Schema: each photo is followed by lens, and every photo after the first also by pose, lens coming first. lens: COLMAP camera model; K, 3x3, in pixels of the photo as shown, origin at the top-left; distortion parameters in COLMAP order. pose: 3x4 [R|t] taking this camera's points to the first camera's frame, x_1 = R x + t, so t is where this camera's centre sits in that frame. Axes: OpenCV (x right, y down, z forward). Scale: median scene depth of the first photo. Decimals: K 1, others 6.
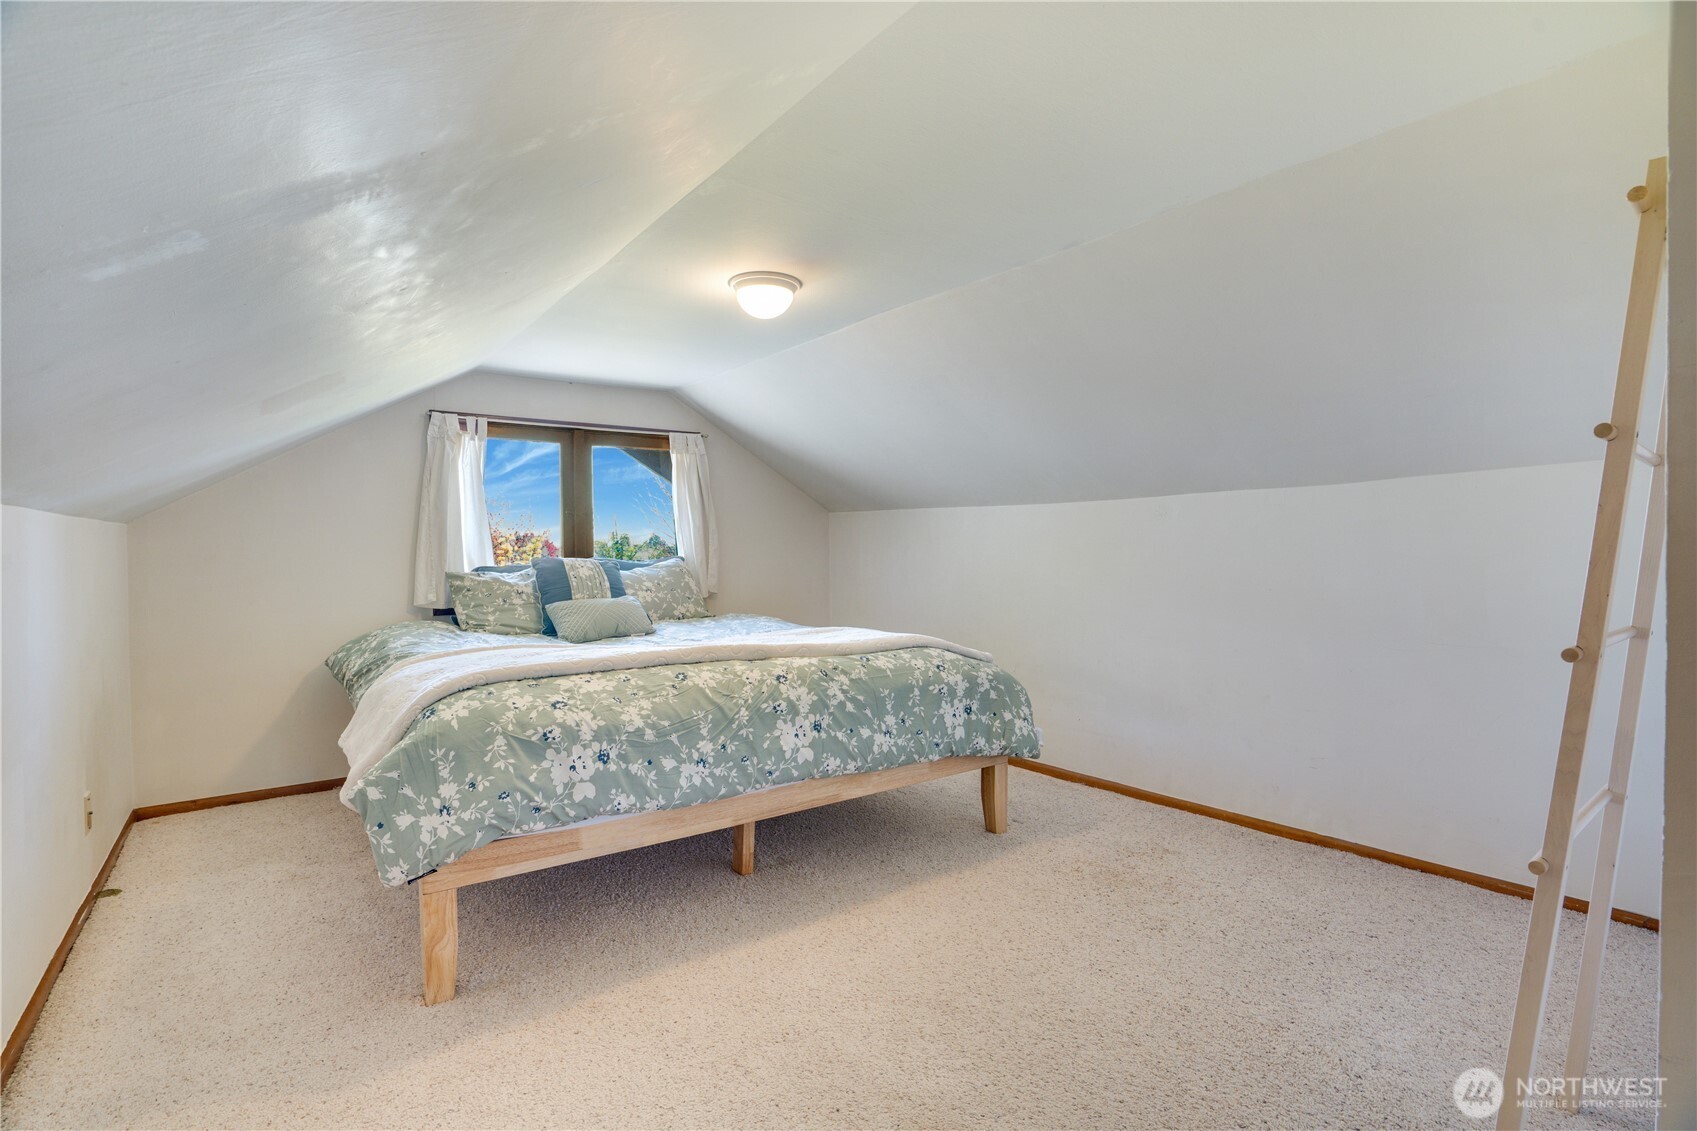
lens RADIAL K [[791.0, 0, 848.2], [0, 791.0, 562.3], [0, 0, 1]] dist [-0.026010, 0.004575]
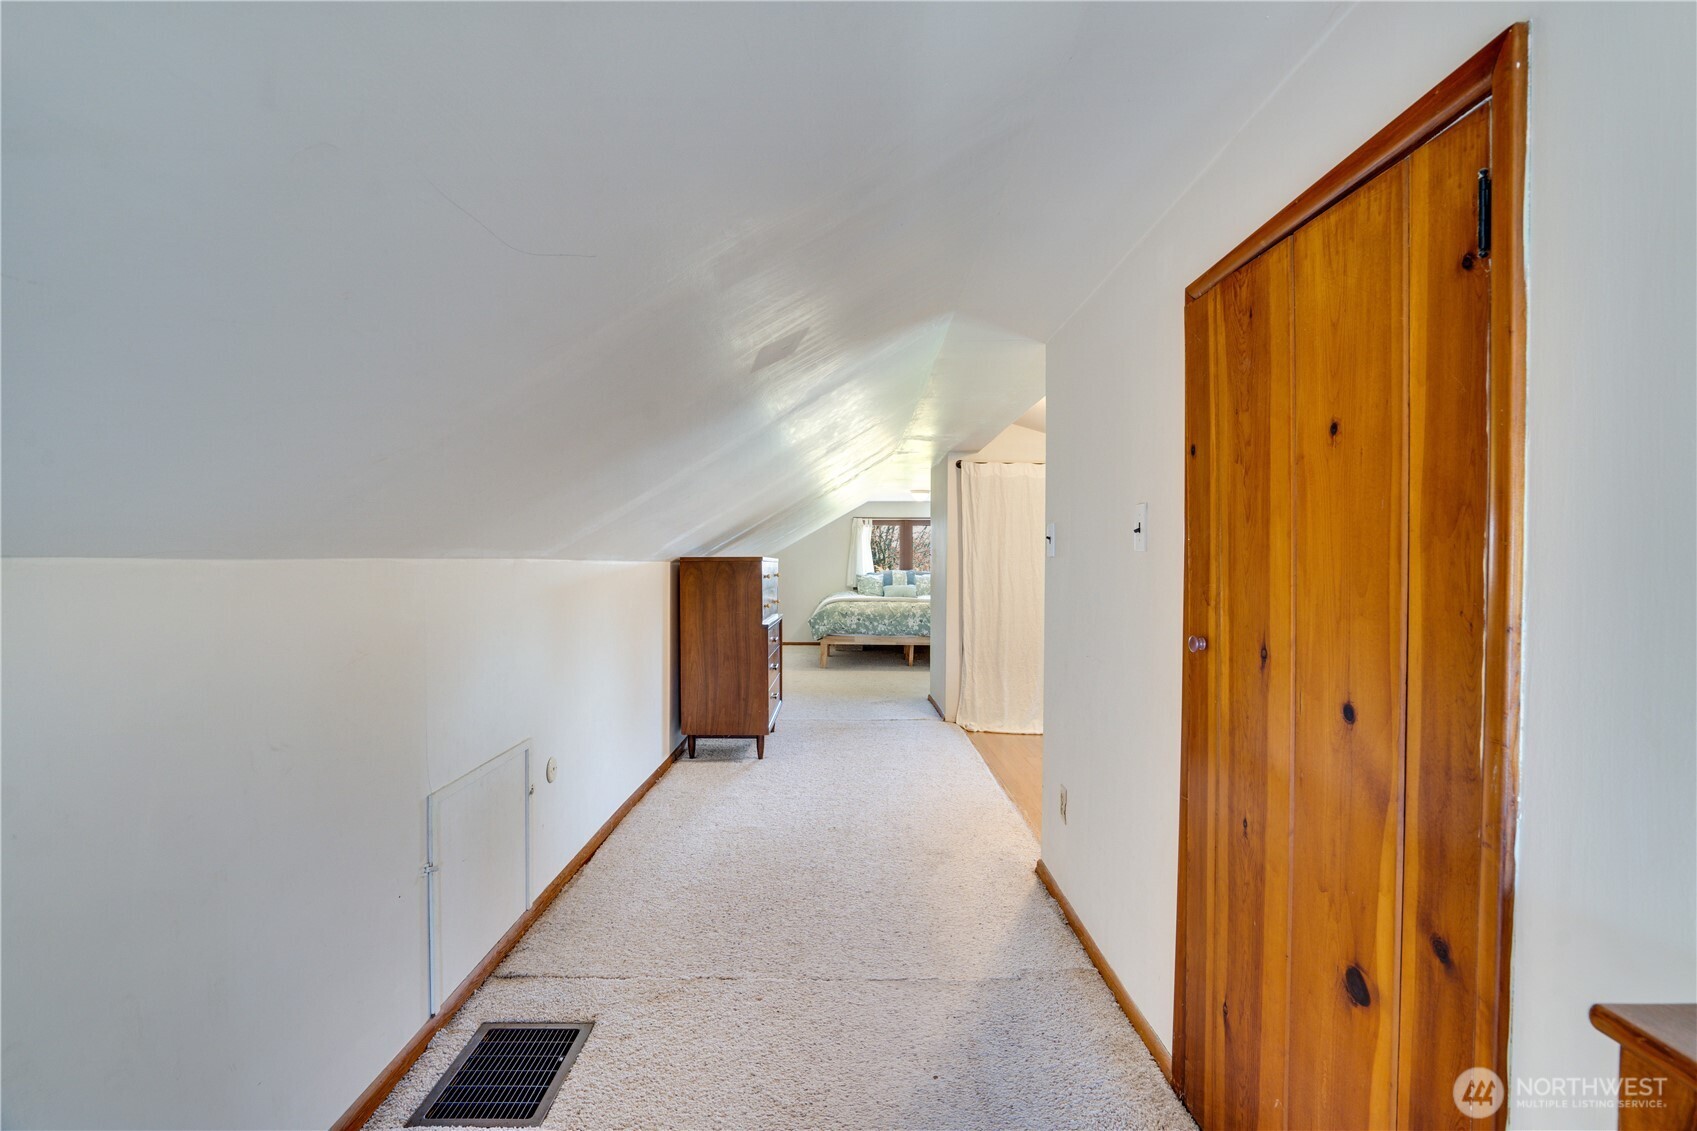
lens RADIAL K [[791.0, 0, 848.9], [0, 791.0, 566.0], [0, 0, 1]] dist [-0.026010, 0.004575]
pose [[0.798707, 0.014402, -0.601547, 2.022339], [-0.014999, 0.999879, 0.004023, -0.049664], [0.601533, 0.005809, 0.798827, -2.229262]]
